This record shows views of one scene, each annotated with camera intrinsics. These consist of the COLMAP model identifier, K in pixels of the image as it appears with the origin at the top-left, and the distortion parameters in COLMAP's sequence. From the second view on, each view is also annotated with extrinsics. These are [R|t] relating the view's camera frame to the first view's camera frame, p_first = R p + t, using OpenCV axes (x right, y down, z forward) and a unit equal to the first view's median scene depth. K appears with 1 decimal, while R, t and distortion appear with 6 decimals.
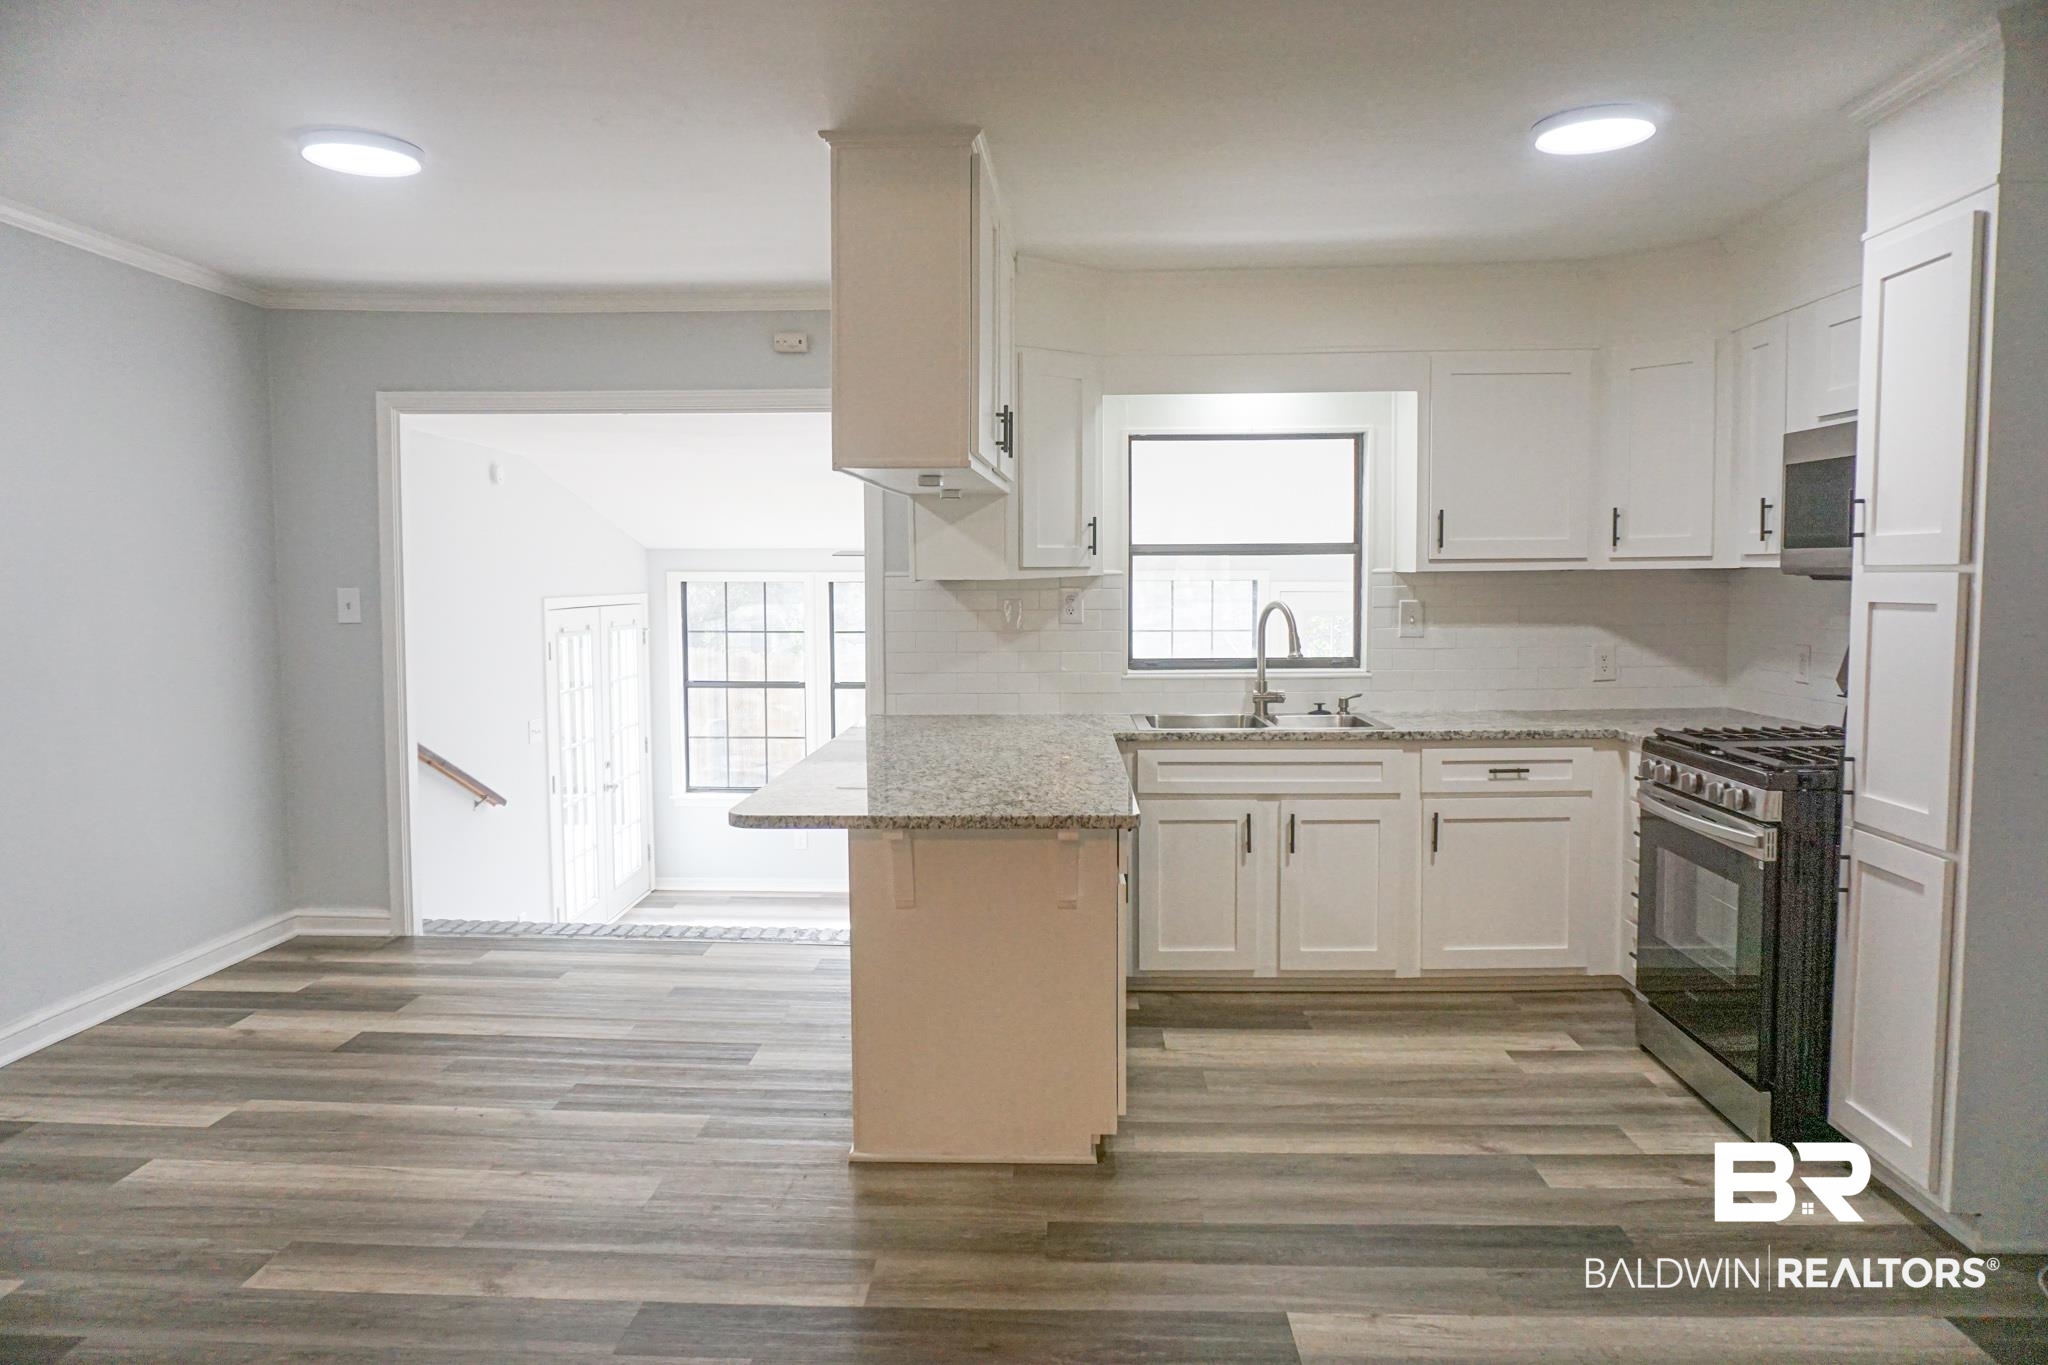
lens RADIAL K [[1372.9, 0, 1020.7], [0, 1372.9, 684.4], [0, 0, 1]] dist [-0.040073, 0.022767]
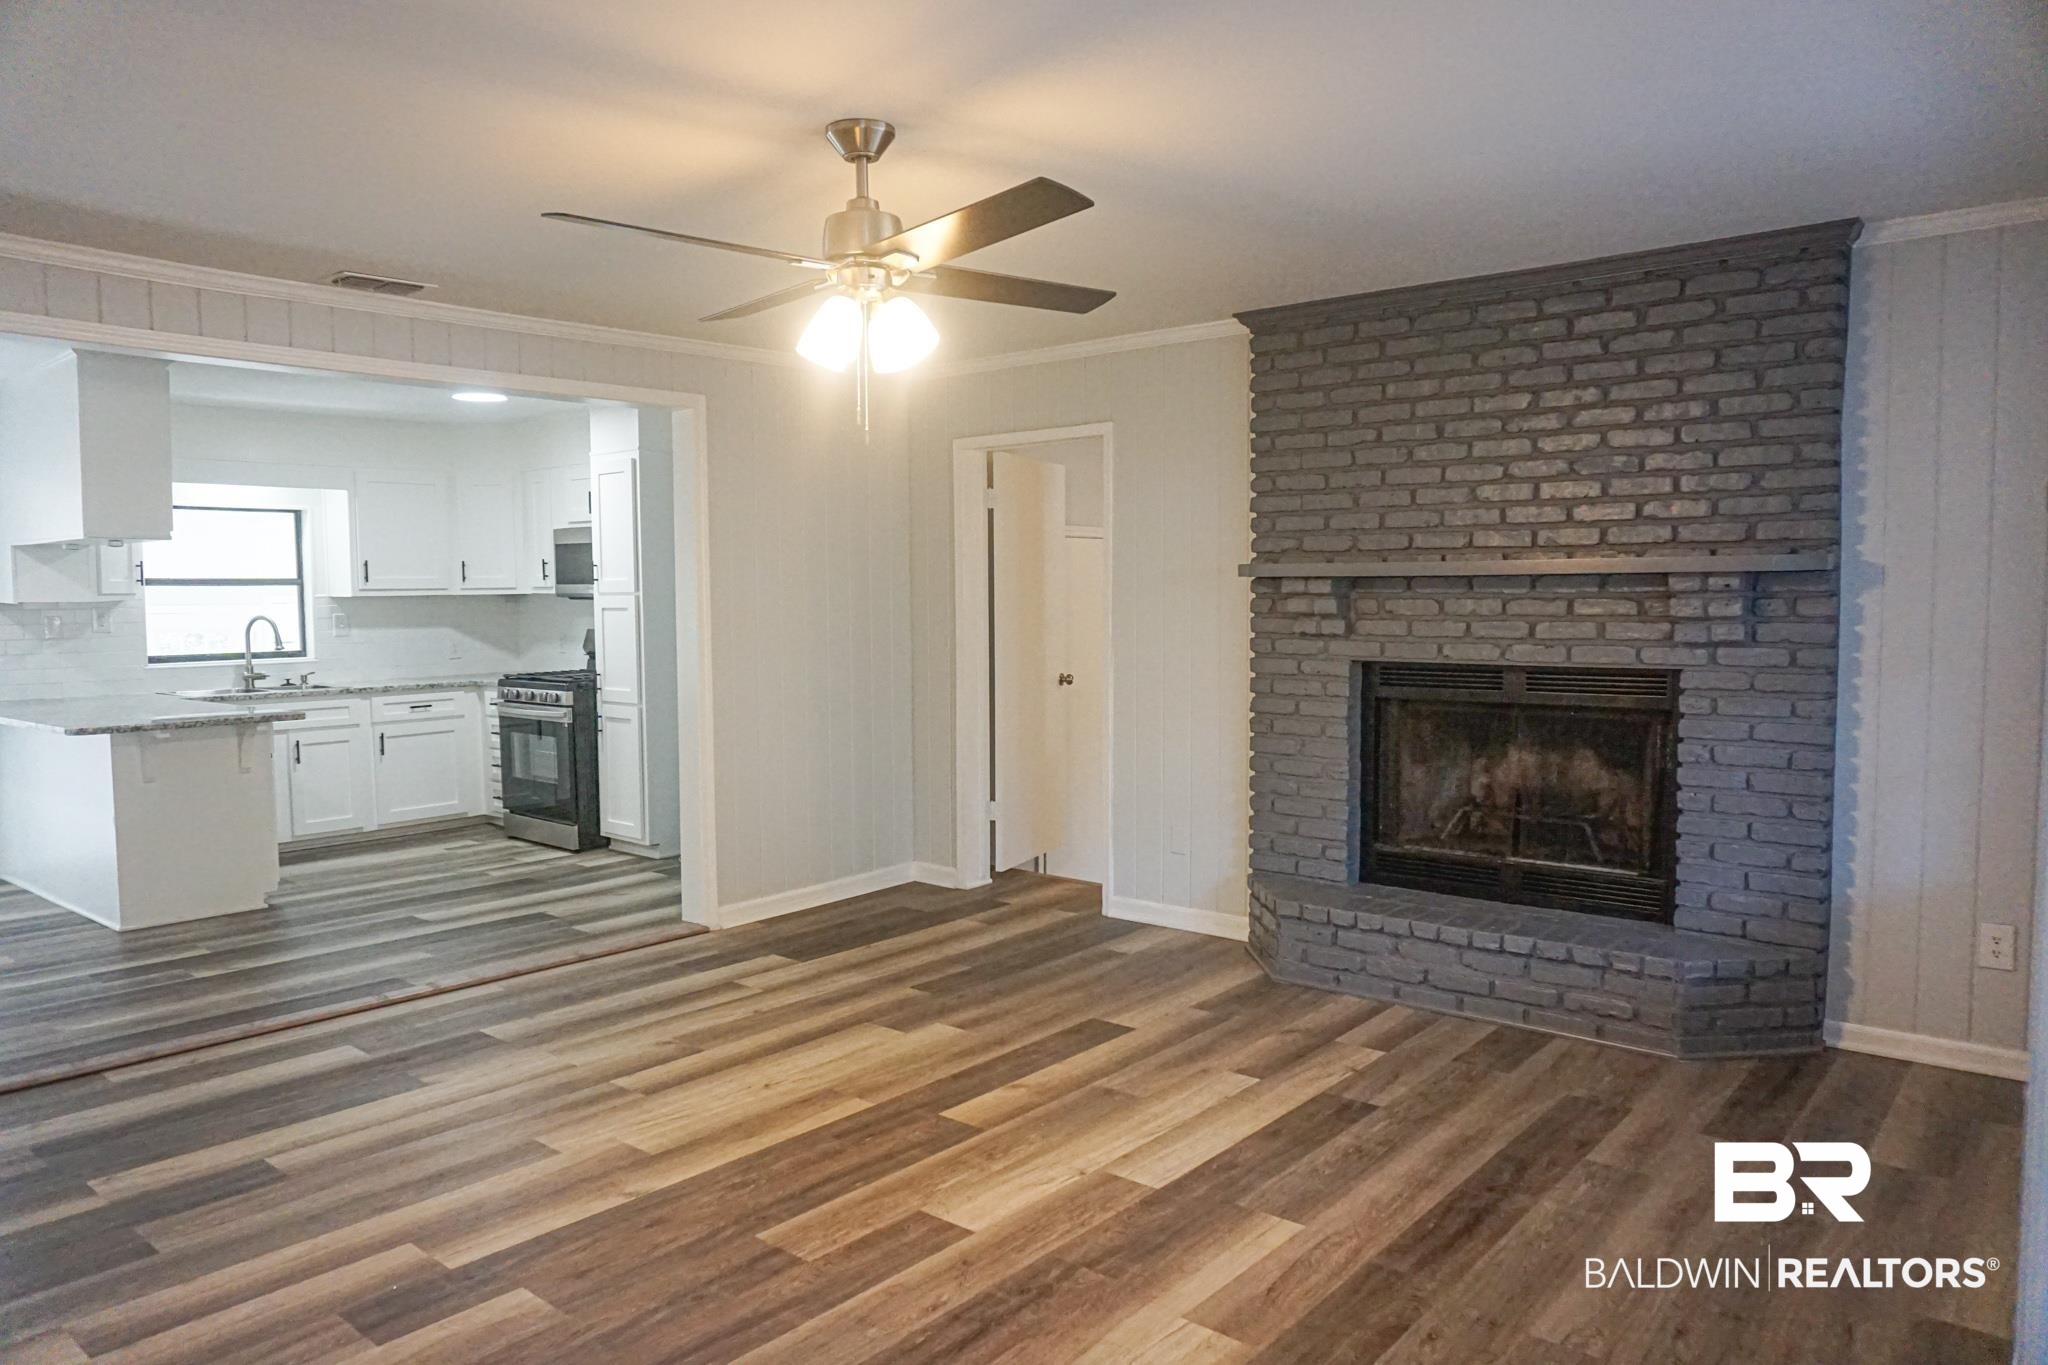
lens RADIAL K [[1372.9, 0, 1027.9], [0, 1372.9, 678.6], [0, 0, 1]] dist [-0.040073, 0.022767]
pose [[0.615920, -0.047929, 0.786349, -0.563845], [0.065472, 0.997809, 0.009536, 0.062160], [-0.785083, 0.045610, 0.617708, -0.743934]]
